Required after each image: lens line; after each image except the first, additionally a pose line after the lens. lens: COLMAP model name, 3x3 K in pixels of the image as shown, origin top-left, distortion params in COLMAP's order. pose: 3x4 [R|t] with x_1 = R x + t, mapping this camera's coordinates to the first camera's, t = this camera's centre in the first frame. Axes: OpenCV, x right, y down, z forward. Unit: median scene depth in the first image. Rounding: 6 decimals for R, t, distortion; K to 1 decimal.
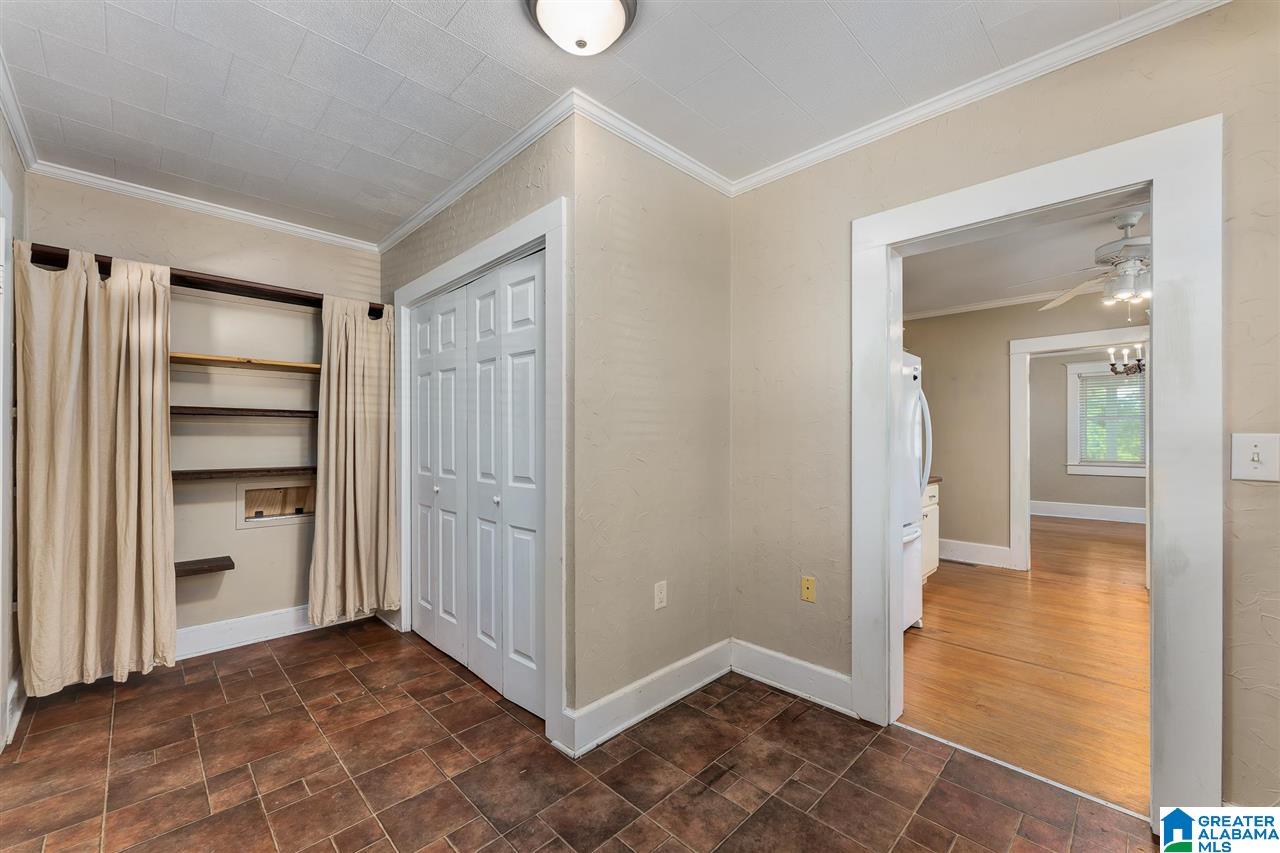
lens RADIAL K [[513.2, 0, 640.5], [0, 513.2, 434.5], [0, 0, 1]] dist [-0.003176, -0.000225]
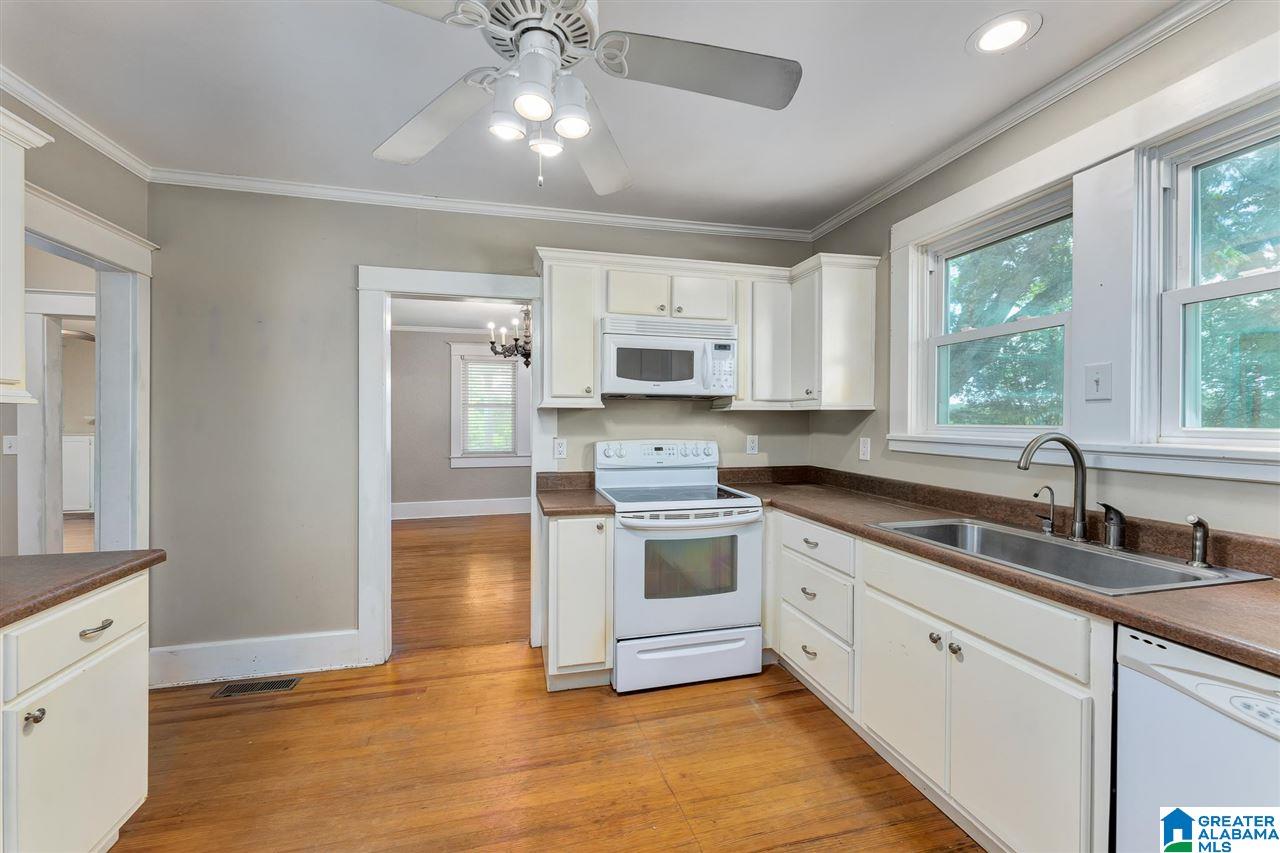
lens RADIAL K [[513.2, 0, 641.7], [0, 513.2, 420.9], [0, 0, 1]] dist [-0.003176, -0.000225]
pose [[0.507249, -0.001385, 0.861798, 0.340629], [-0.008408, 0.999943, 0.006556, -0.016558], [-0.861758, -0.010572, 0.507209, 0.382641]]
